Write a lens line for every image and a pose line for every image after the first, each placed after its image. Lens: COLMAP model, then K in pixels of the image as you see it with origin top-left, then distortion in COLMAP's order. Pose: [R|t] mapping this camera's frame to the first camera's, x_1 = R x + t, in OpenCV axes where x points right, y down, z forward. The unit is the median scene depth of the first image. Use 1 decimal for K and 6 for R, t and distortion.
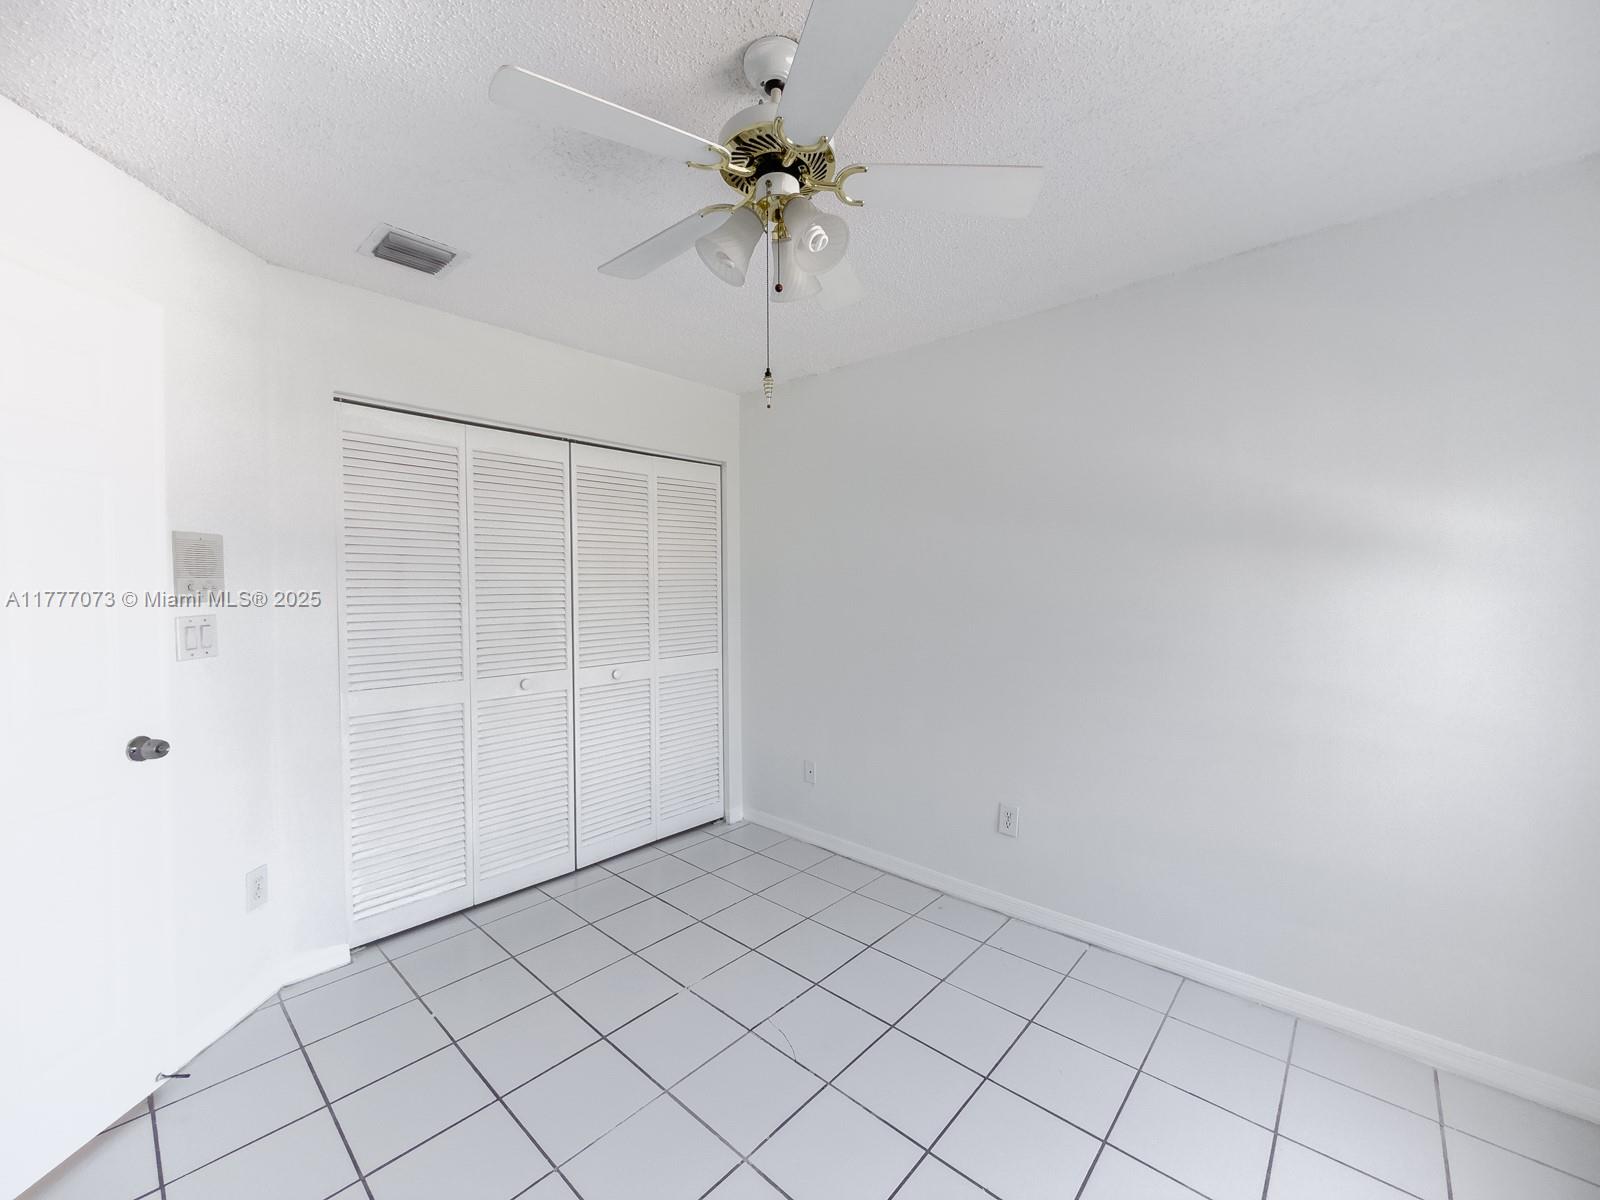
lens RADIAL K [[646.0, 0, 803.6], [0, 646.0, 572.3], [0, 0, 1]] dist [0.000012, 0.000272]
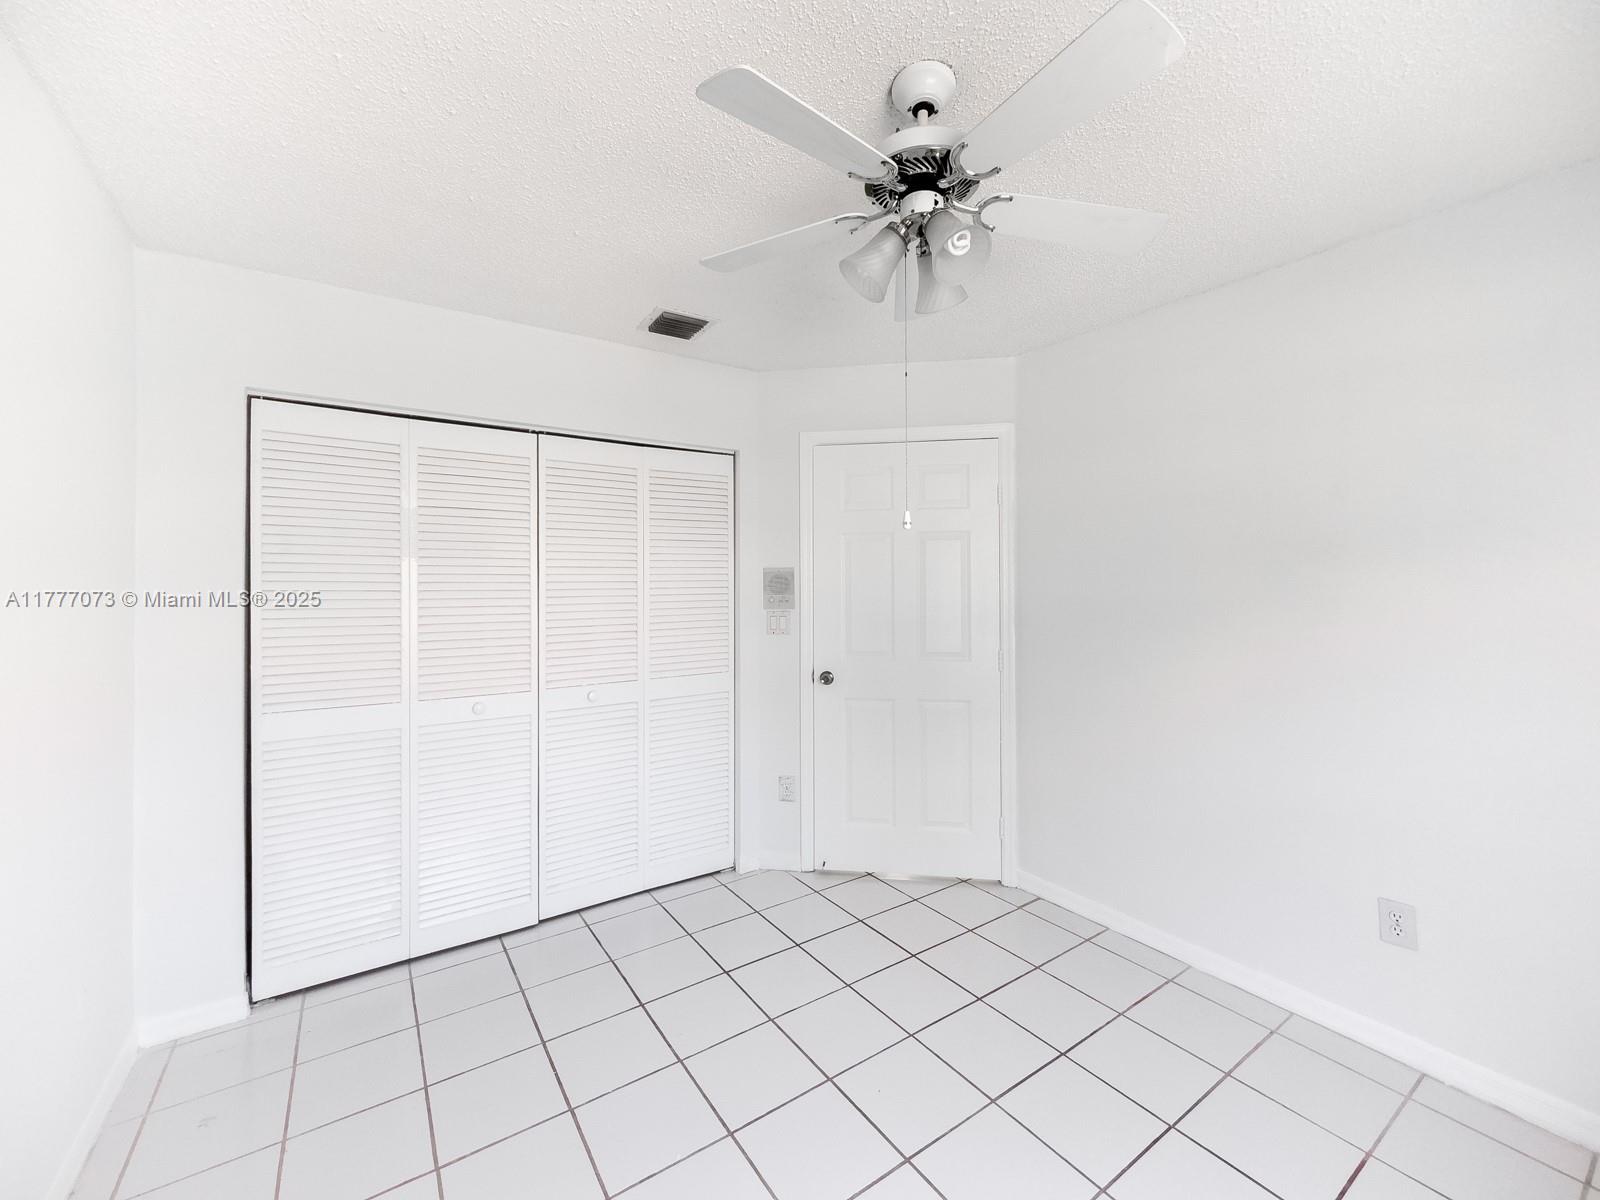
lens RADIAL K [[633.7, 0, 801.1], [0, 633.7, 563.0], [0, 0, 1]] dist [-0.006147, 0.000207]
pose [[0.971693, -0.019224, -0.235463, 0.163150], [0.013099, 0.999535, -0.027549, 0.004546], [0.235883, 0.023685, 0.971493, 0.200073]]
